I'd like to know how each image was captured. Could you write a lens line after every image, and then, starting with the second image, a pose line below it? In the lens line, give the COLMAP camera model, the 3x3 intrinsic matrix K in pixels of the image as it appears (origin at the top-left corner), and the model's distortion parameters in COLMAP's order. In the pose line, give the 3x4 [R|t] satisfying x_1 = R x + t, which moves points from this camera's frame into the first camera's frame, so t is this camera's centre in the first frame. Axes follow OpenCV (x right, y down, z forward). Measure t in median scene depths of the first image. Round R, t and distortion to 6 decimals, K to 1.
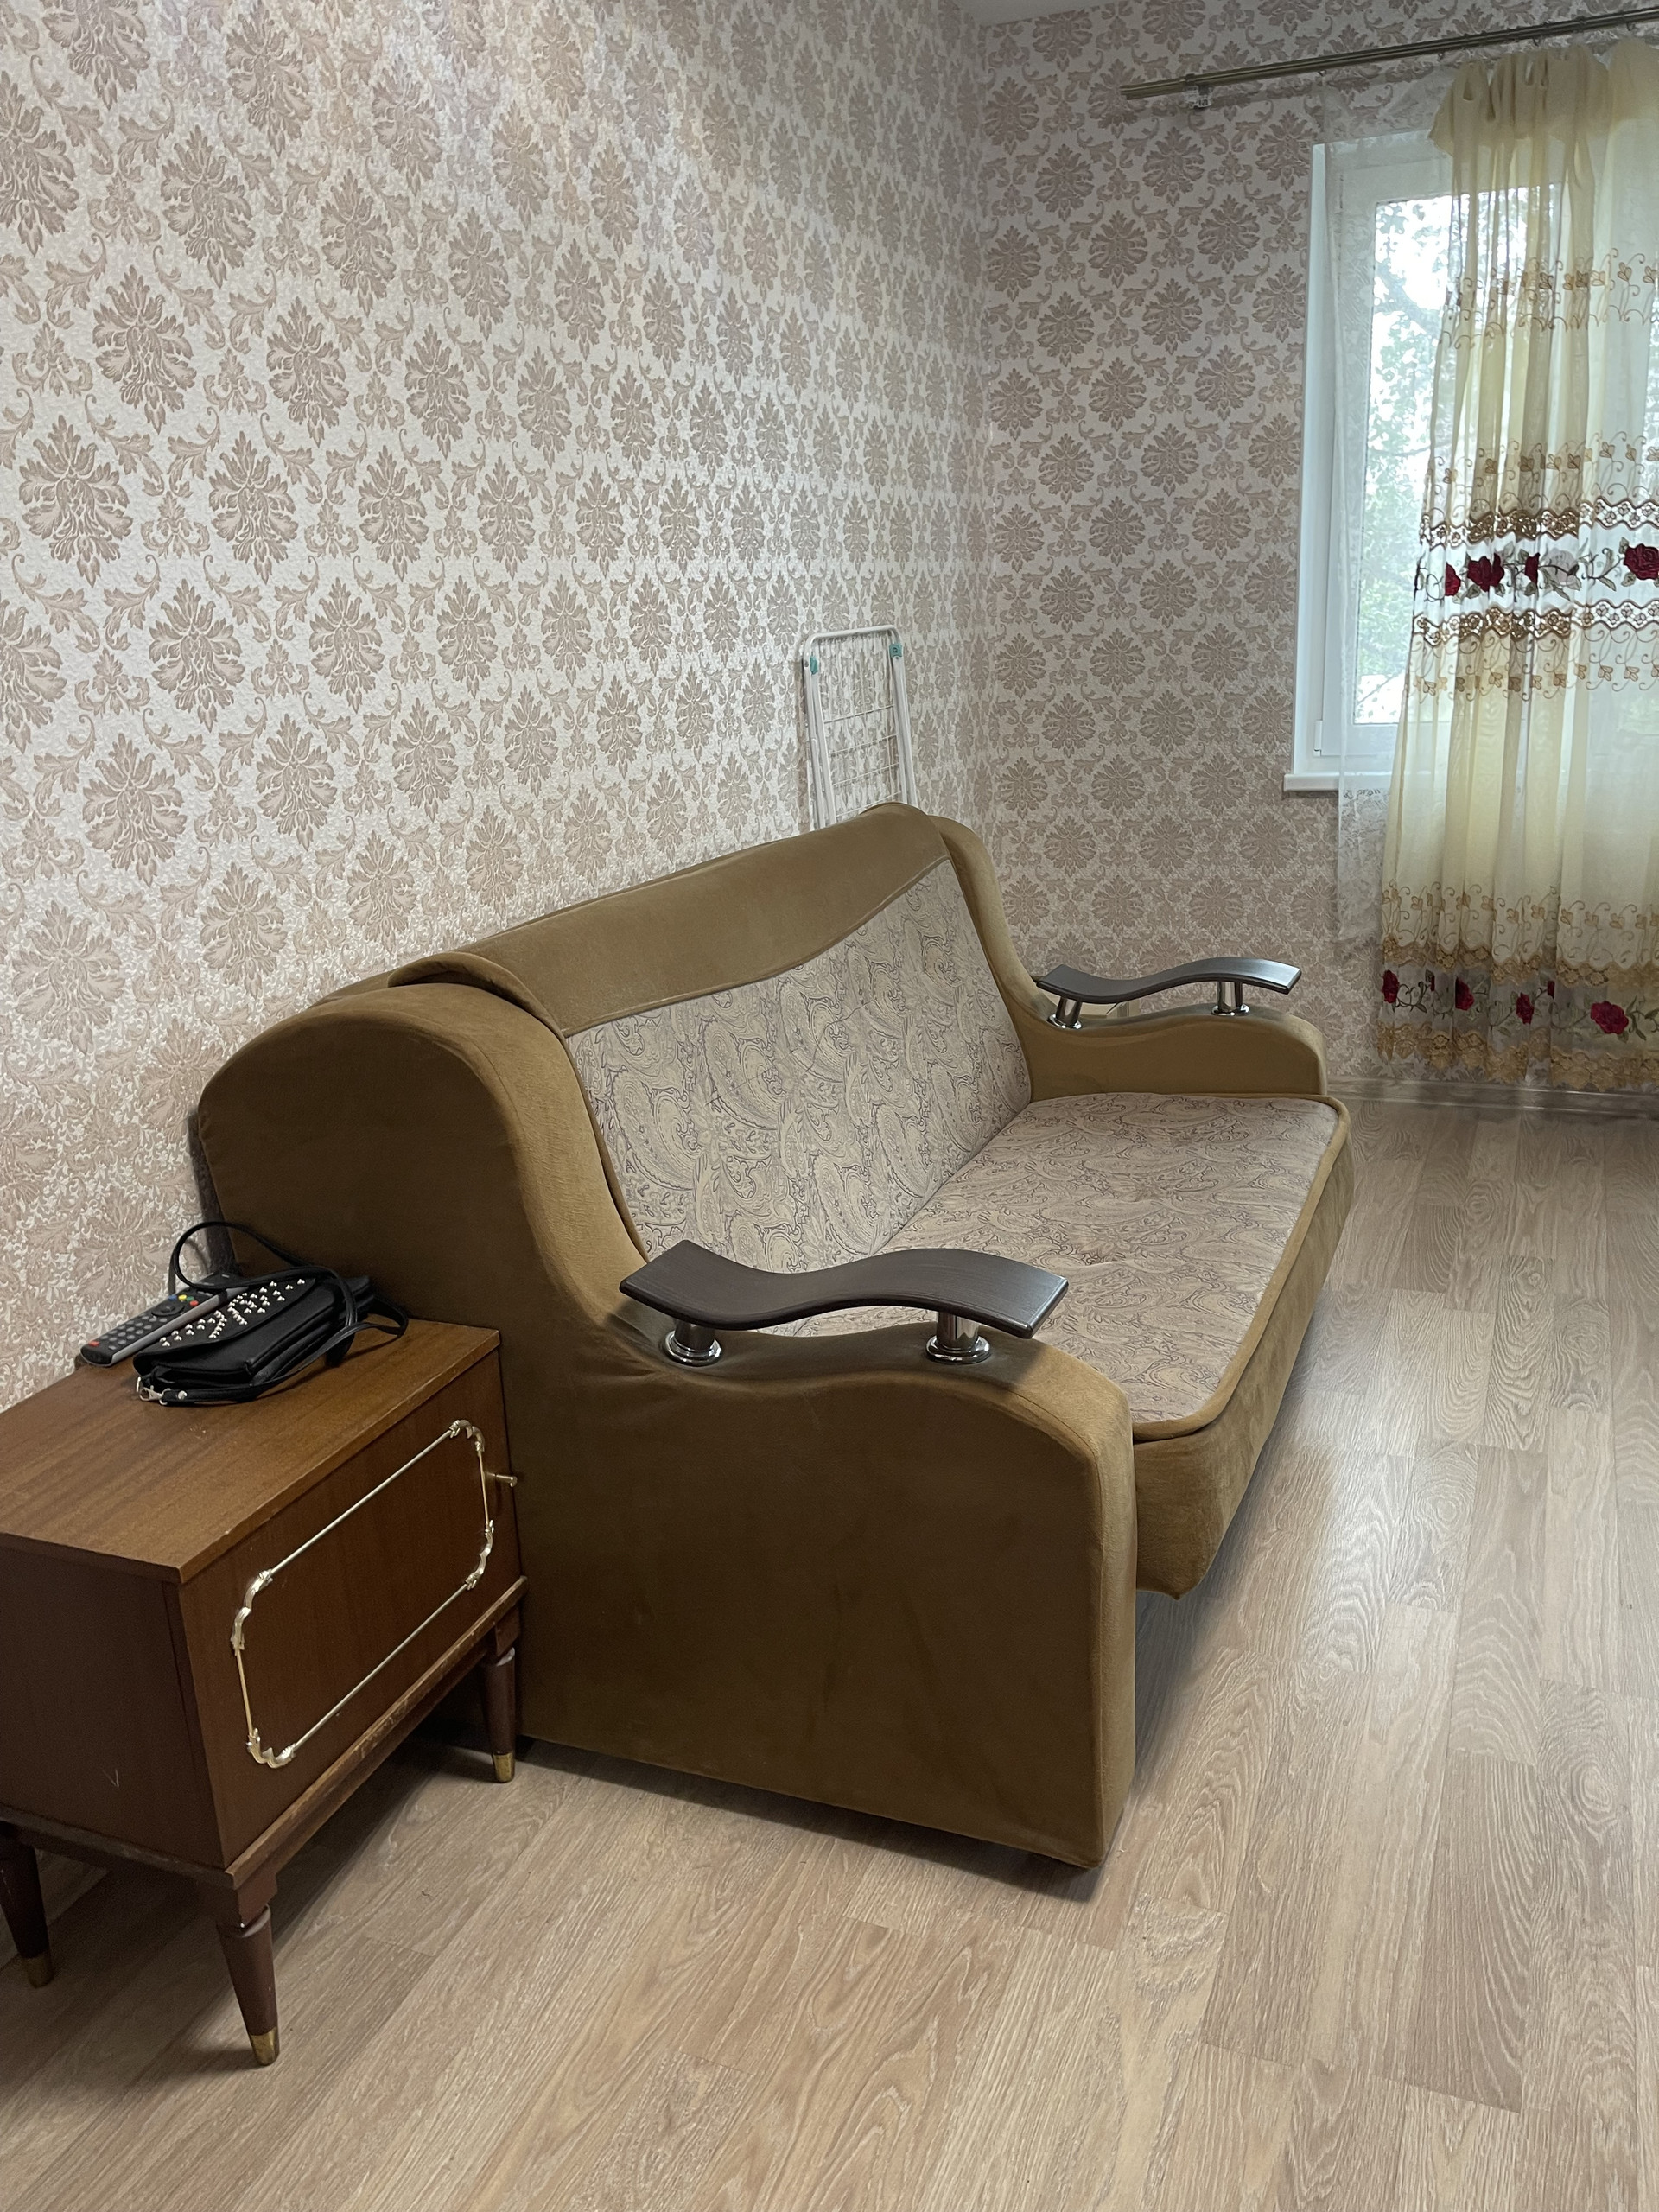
lens RADIAL K [[1665.9, 0, 838.9], [0, 1665.9, 1141.5], [0, 0, 1]] dist [0.058650, -0.073070]
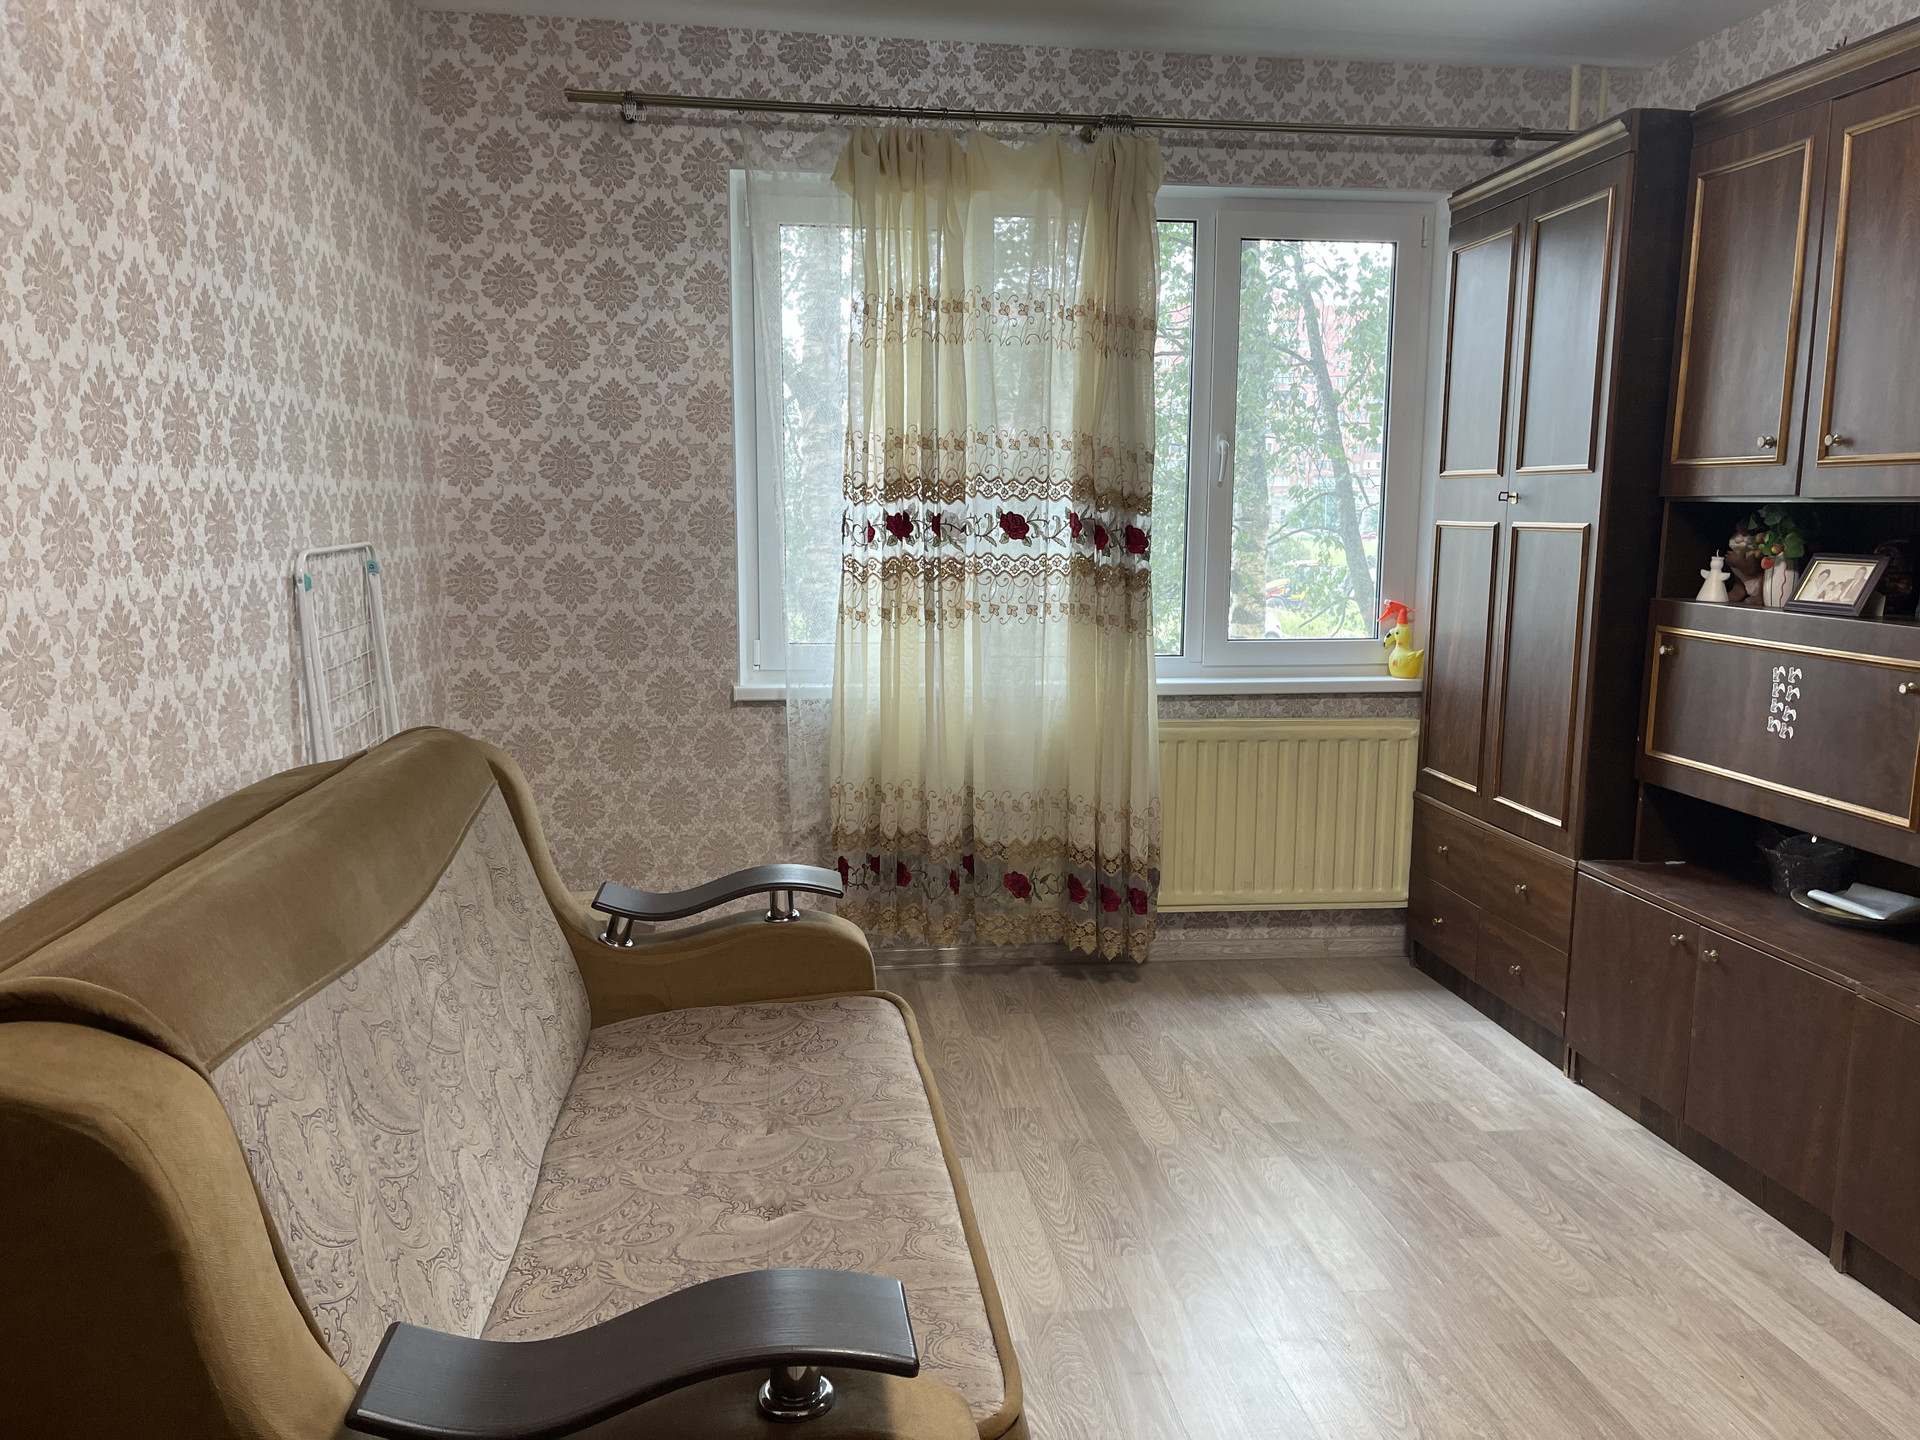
lens RADIAL K [[1446.0, 0, 969.1], [0, 1446.0, 709.2], [0, 0, 1]] dist [0.058650, -0.073070]
pose [[0.856381, -0.014260, 0.516147, -0.114623], [0.107929, 0.982481, -0.151929, -0.047867], [-0.504938, 0.185817, 0.842917, 0.130716]]
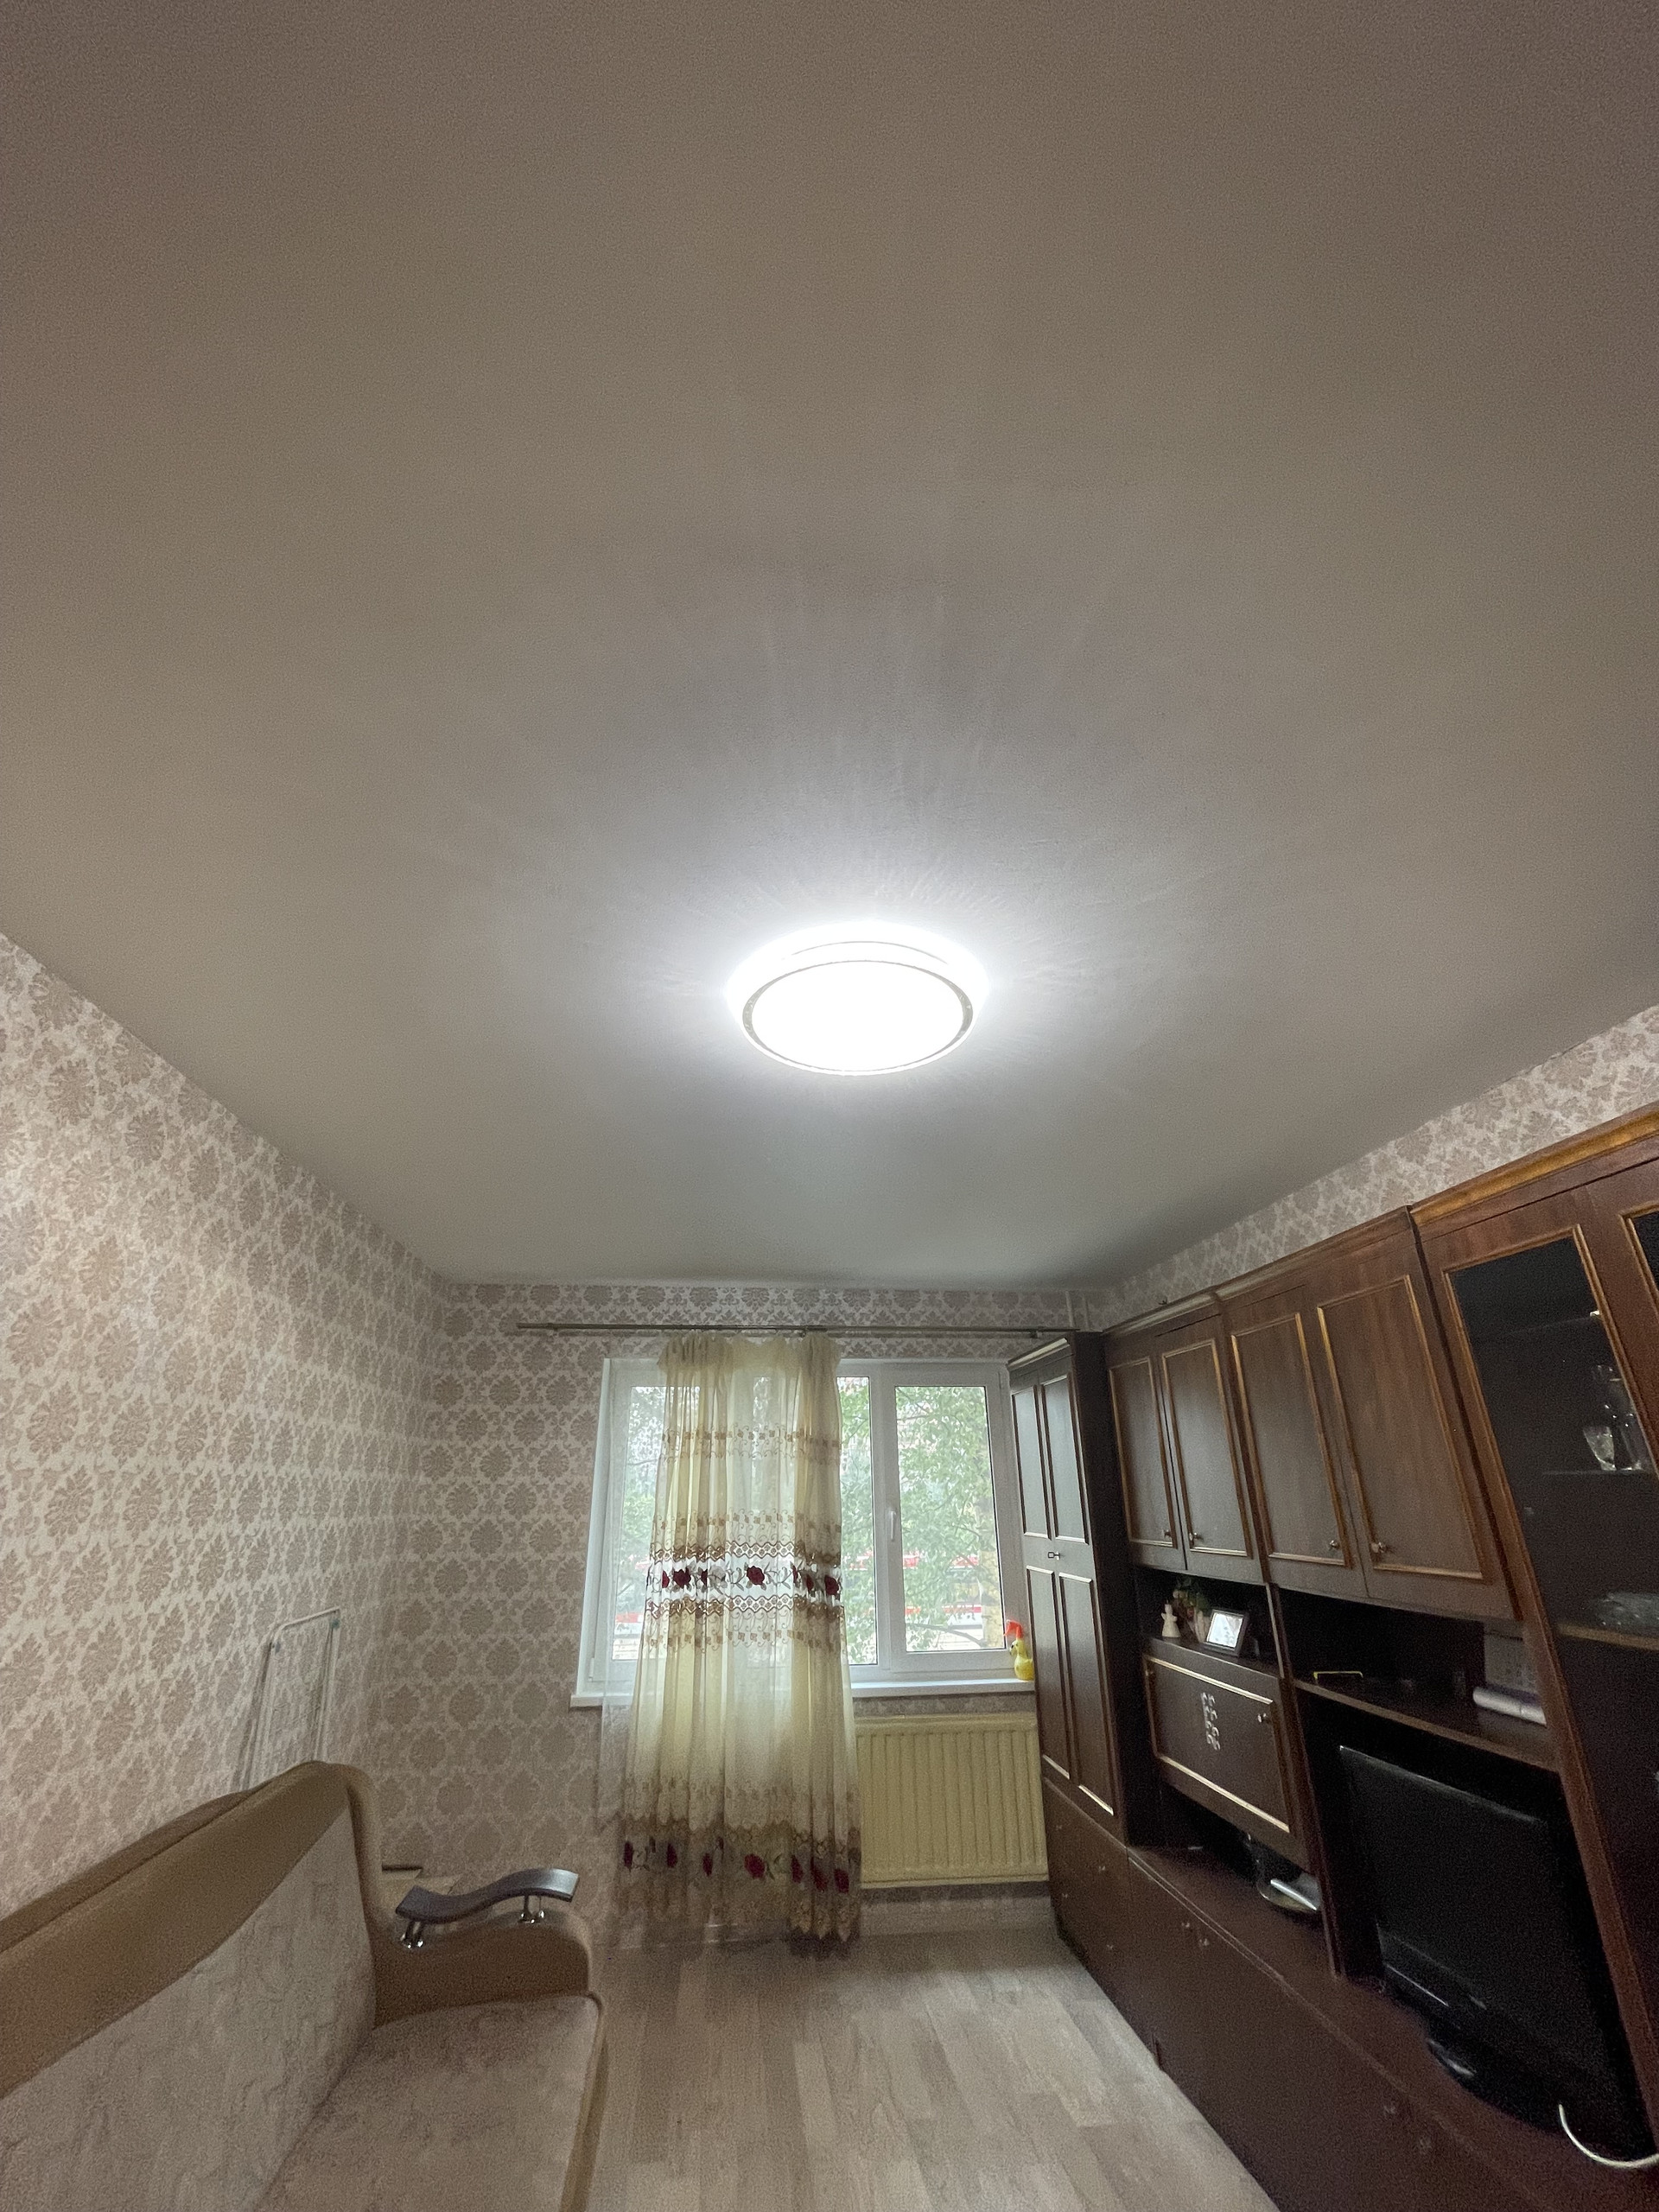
lens RADIAL K [[896.1, 0, 822.7], [0, 896.1, 1096.3], [0, 0, 1]] dist [-0.003076, 0.001499]
pose [[0.873232, 0.236208, 0.426230, -0.045719], [0.113718, 0.751741, -0.649579, -0.069555], [-0.473850, 0.615703, 0.629583, -0.068301]]
